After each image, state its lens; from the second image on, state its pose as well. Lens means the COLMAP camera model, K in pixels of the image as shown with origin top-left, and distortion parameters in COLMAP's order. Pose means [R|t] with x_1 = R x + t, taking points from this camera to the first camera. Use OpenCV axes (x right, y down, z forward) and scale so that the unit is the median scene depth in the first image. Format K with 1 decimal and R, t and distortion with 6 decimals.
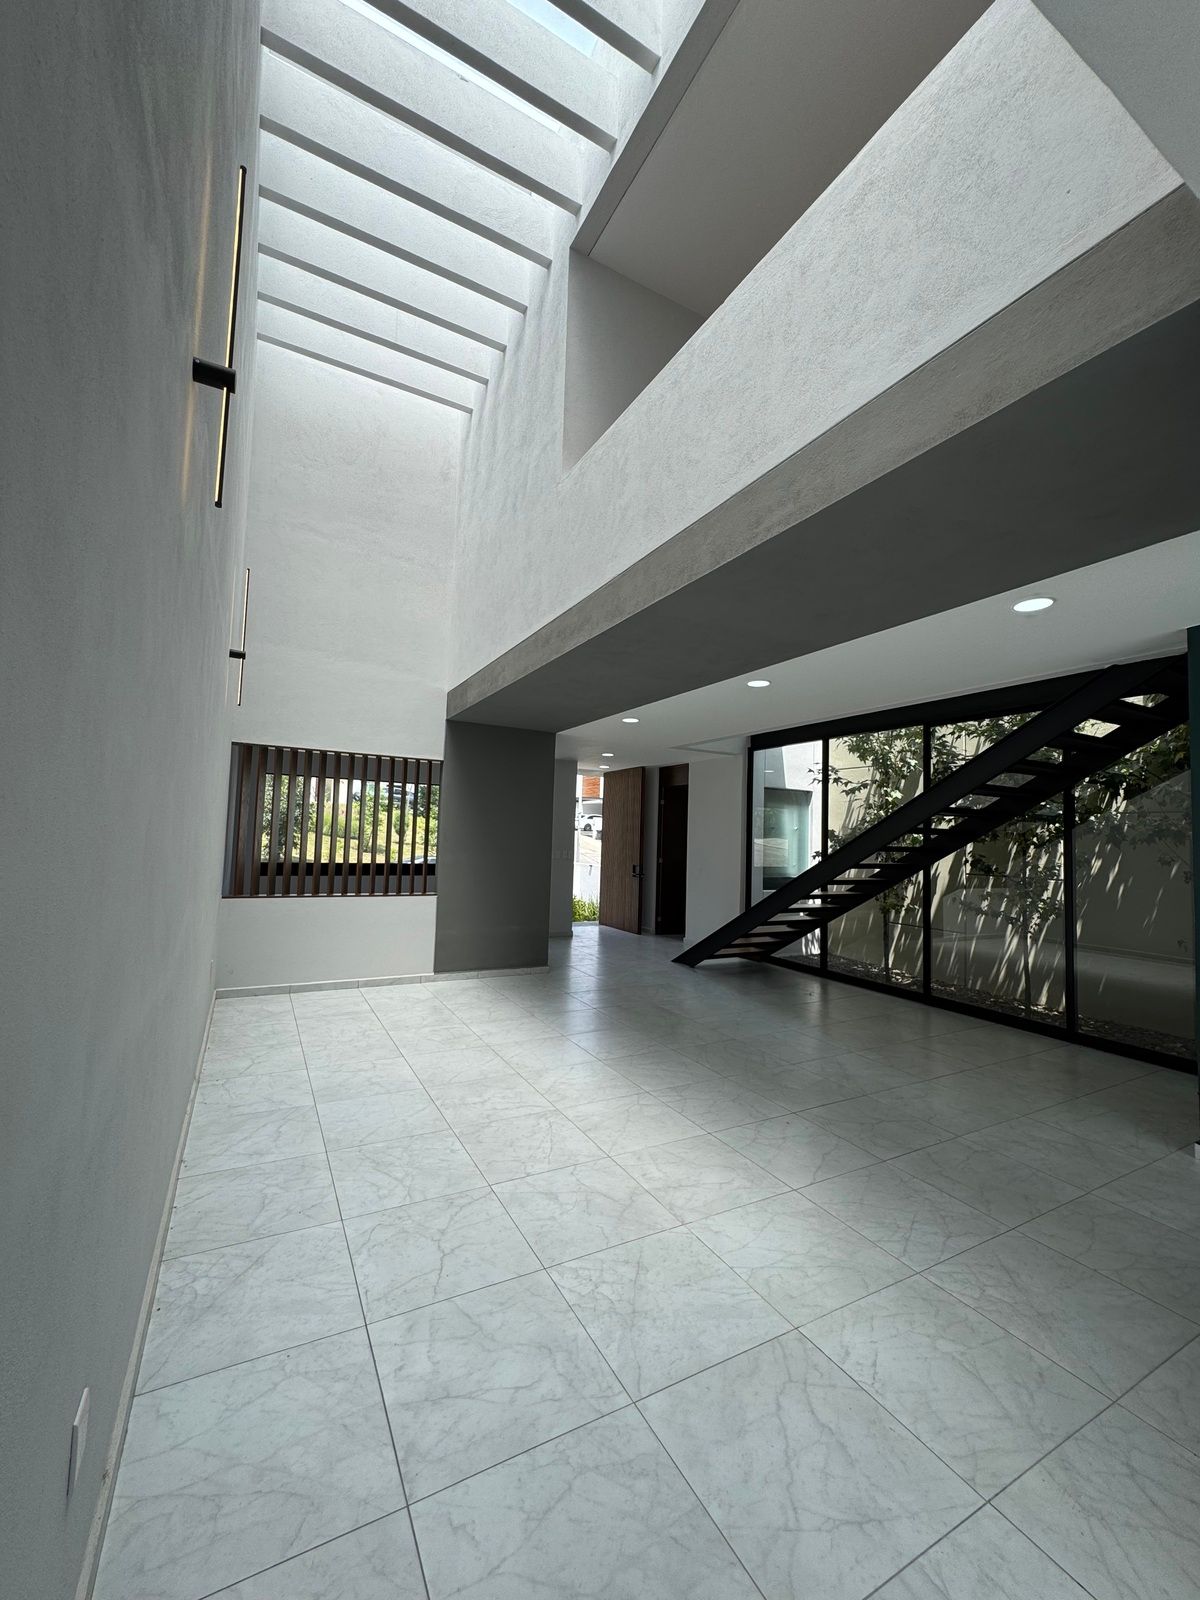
lens RADIAL K [[639.2, 0, 600.0], [0, 639.2, 800.0], [0, 0, 1]] dist [-0.000693, -0.000124]
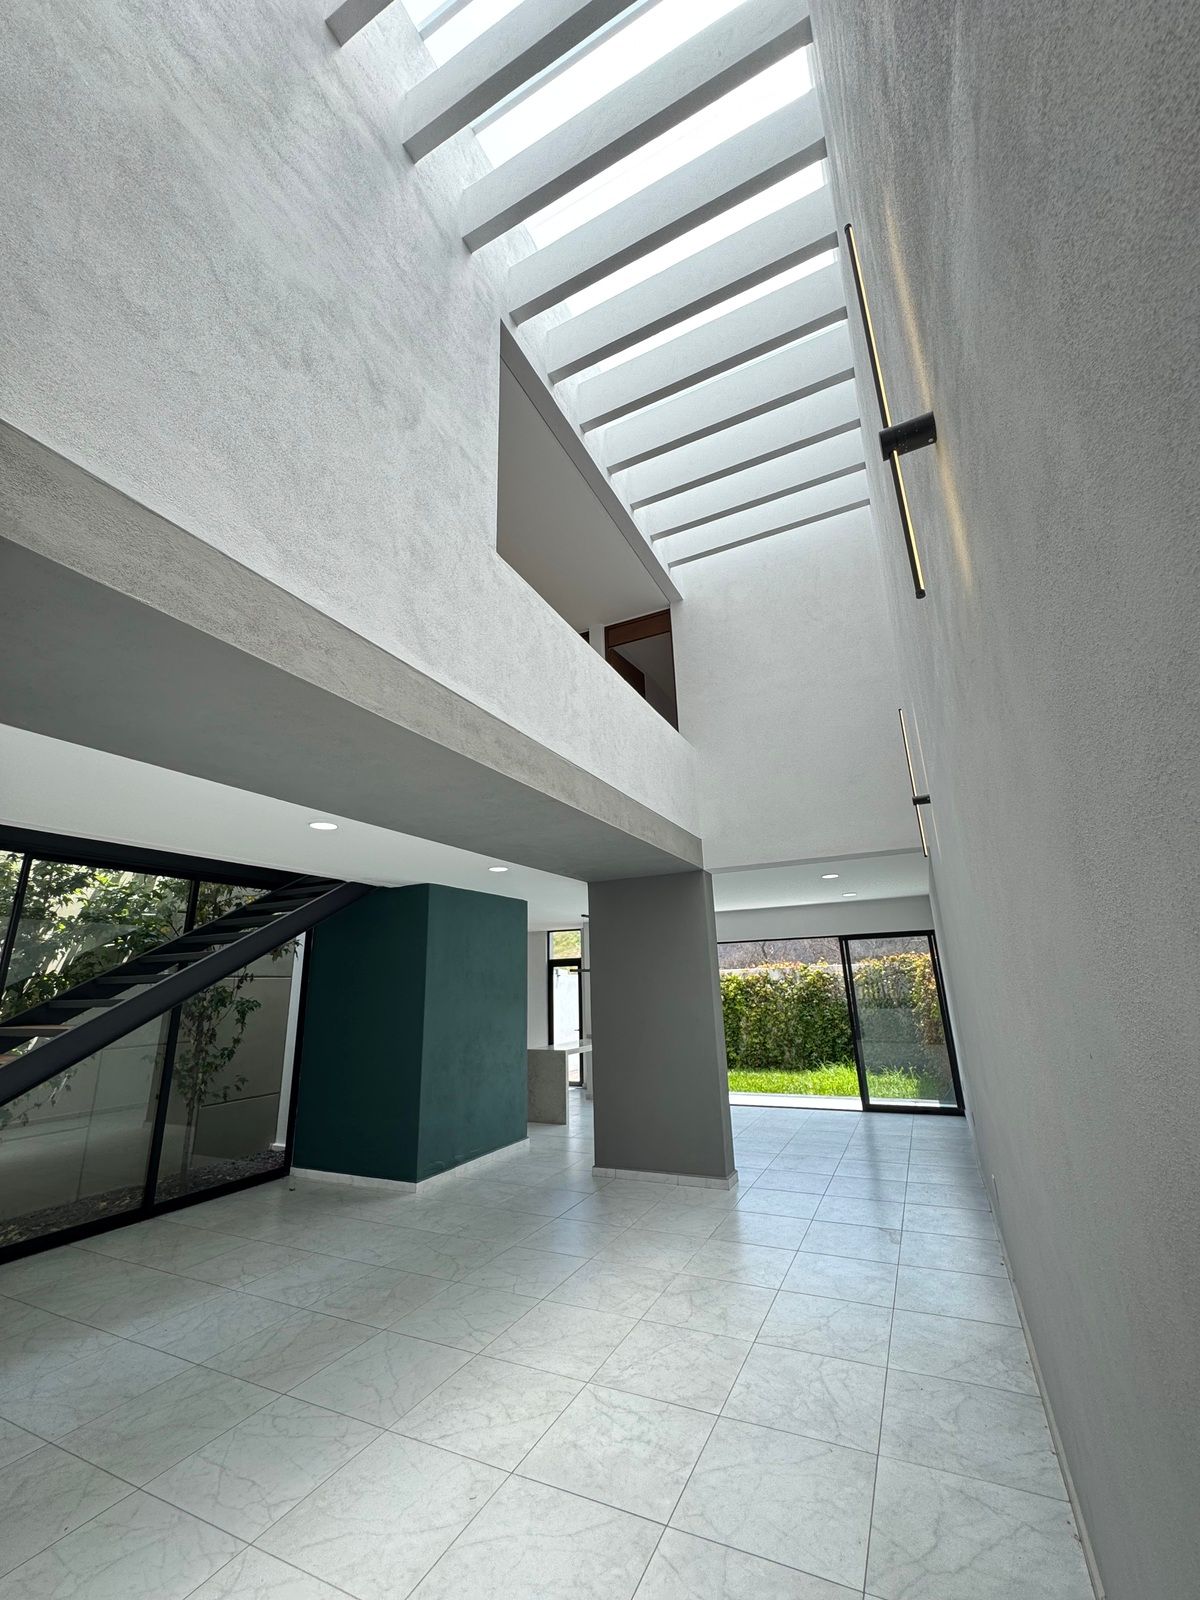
lens RADIAL K [[639.2, 0, 600.0], [0, 639.2, 800.0], [0, 0, 1]] dist [-0.000693, -0.000124]
pose [[-0.574366, 0.216342, 0.789493, -0.904615], [-0.037249, 0.956539, -0.289215, 0.022564], [-0.817751, -0.195523, -0.541345, 1.643014]]
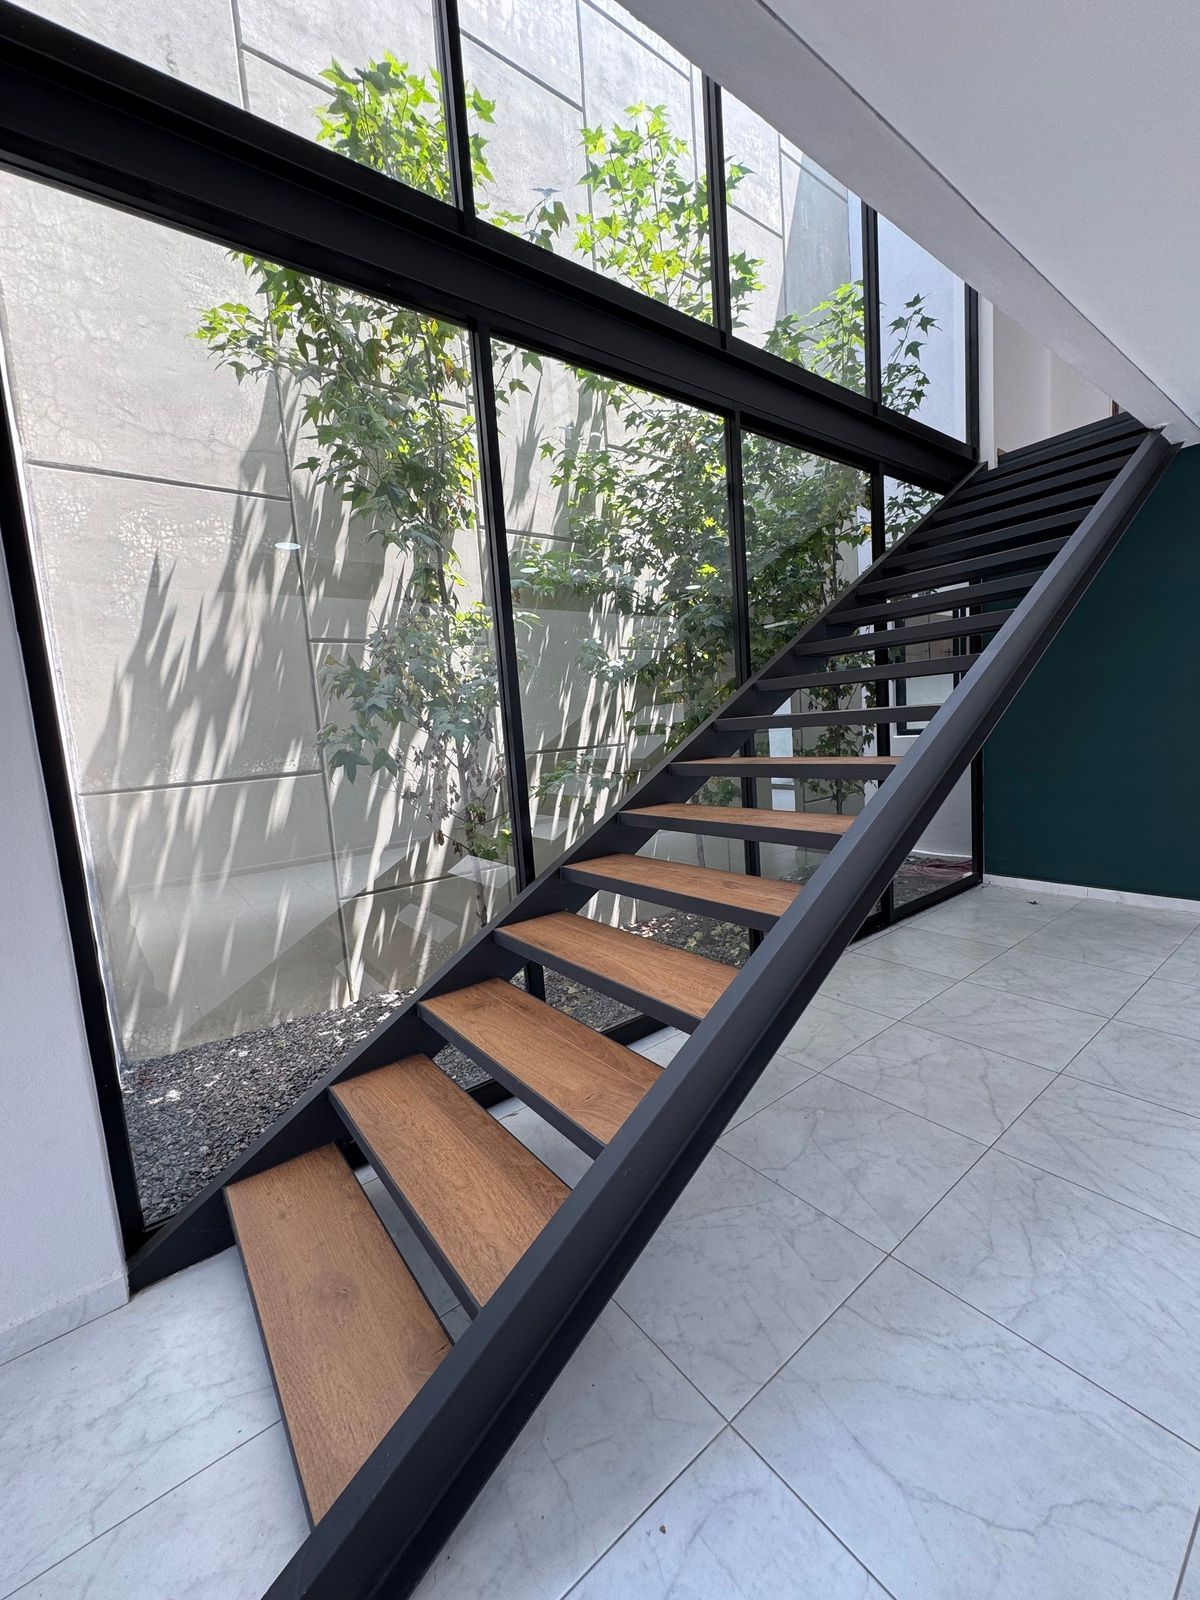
lens RADIAL K [[639.2, 0, 600.0], [0, 639.2, 800.0], [0, 0, 1]] dist [-0.000693, -0.000124]
pose [[-0.158284, -0.128163, 0.979040, 0.059374], [0.008472, 0.991327, 0.131142, 0.182787], [-0.987357, 0.029052, -0.155826, 2.205211]]
